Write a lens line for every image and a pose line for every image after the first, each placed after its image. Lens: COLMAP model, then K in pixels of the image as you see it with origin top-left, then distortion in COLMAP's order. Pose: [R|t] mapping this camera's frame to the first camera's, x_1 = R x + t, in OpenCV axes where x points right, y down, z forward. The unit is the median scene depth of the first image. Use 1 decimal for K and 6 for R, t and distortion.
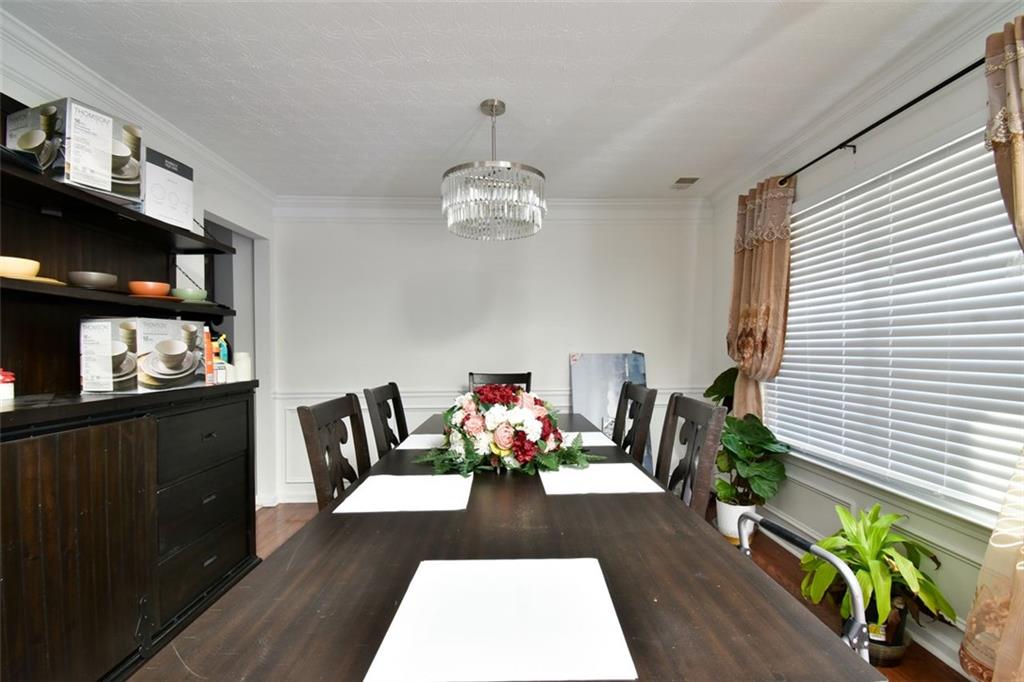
lens RADIAL K [[477.5, 0, 516.9], [0, 477.5, 348.9], [0, 0, 1]] dist [0.024796, -0.028169]
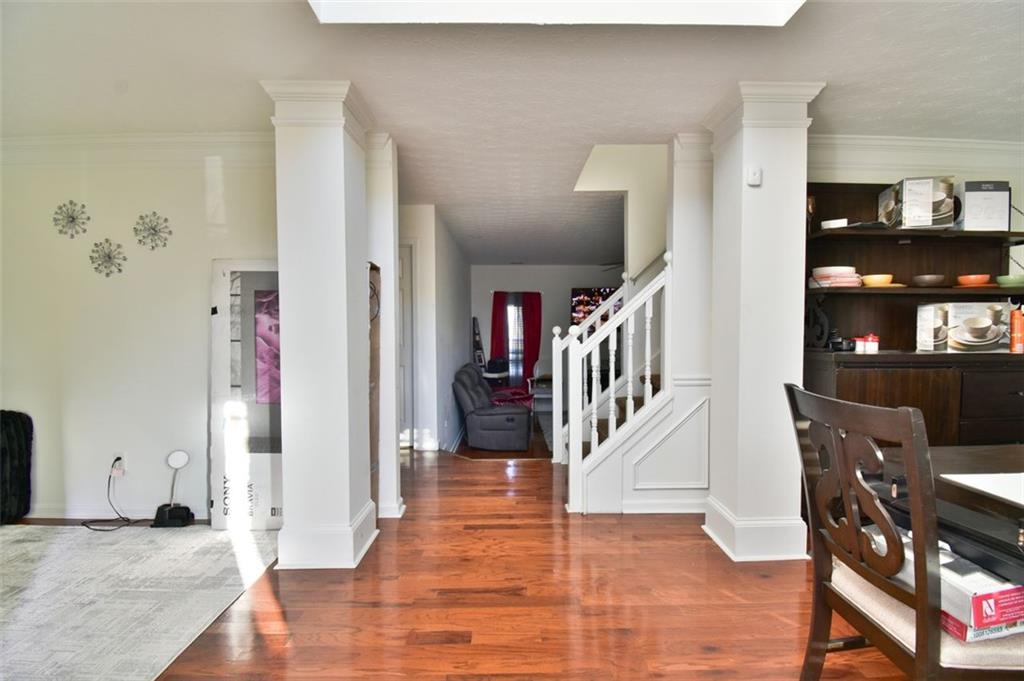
lens RADIAL K [[477.5, 0, 516.9], [0, 477.5, 348.4], [0, 0, 1]] dist [0.024796, -0.028169]
pose [[-0.013436, 0.044716, -0.998909, 0.749459], [0.000902, 0.999000, 0.044708, 0.009627], [0.999909, -0.000301, -0.013463, -0.350121]]
